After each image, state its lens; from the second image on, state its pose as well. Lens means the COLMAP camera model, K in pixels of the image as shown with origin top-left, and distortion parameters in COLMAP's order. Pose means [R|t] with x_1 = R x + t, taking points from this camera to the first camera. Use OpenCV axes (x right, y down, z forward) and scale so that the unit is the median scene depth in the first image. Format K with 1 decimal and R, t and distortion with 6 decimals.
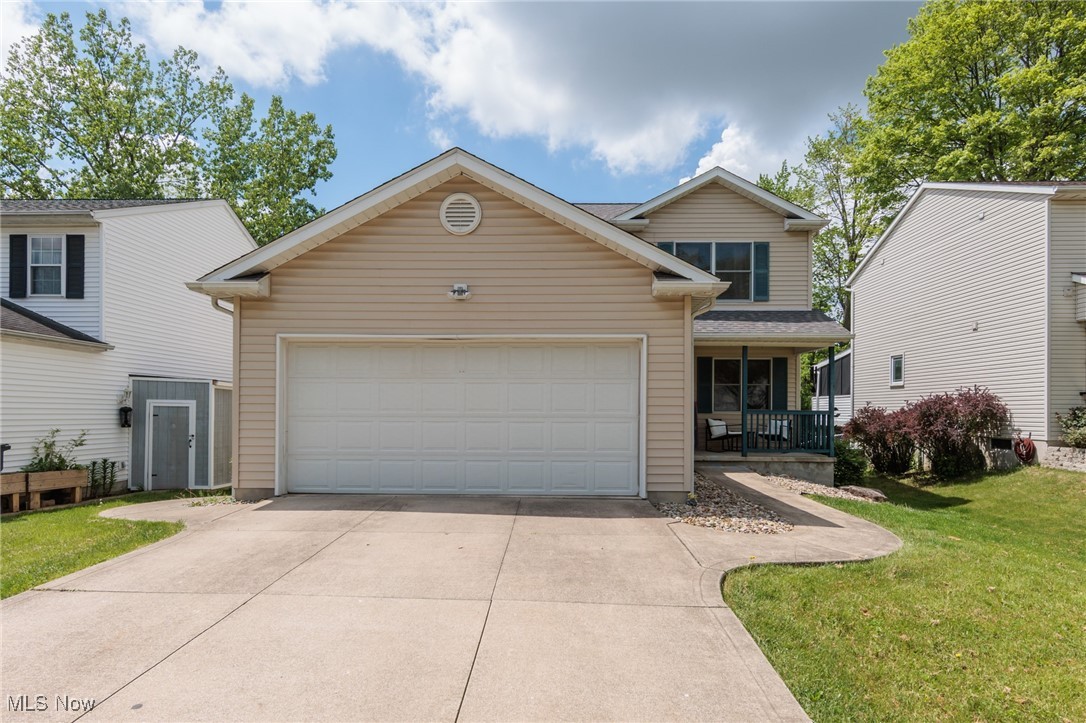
lens RADIAL K [[470.3, 0, 508.6], [0, 470.3, 379.9], [0, 0, 1]] dist [-0.002714, -0.000386]
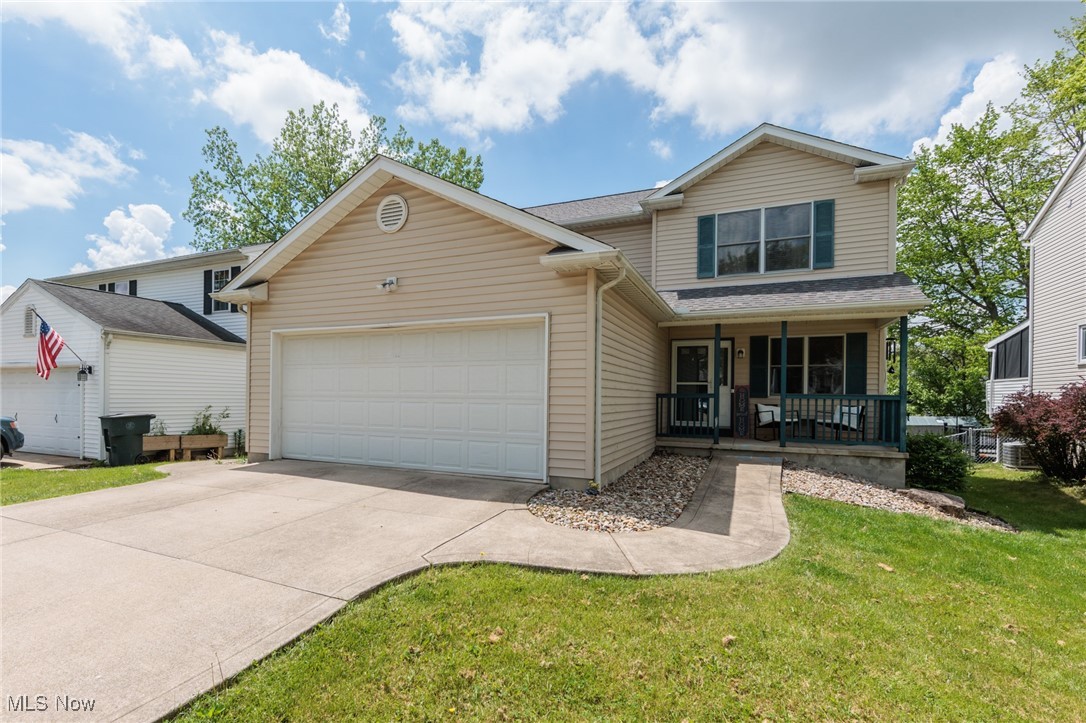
lens RADIAL K [[424.0, 0, 542.2], [0, 424.0, 369.0], [0, 0, 1]] dist [-0.000647, -0.001020]
pose [[0.945100, -0.015738, -0.326403, 0.384544], [0.015834, 0.999872, -0.002362, 0.013841], [0.326399, -0.002936, 0.945228, 0.119679]]
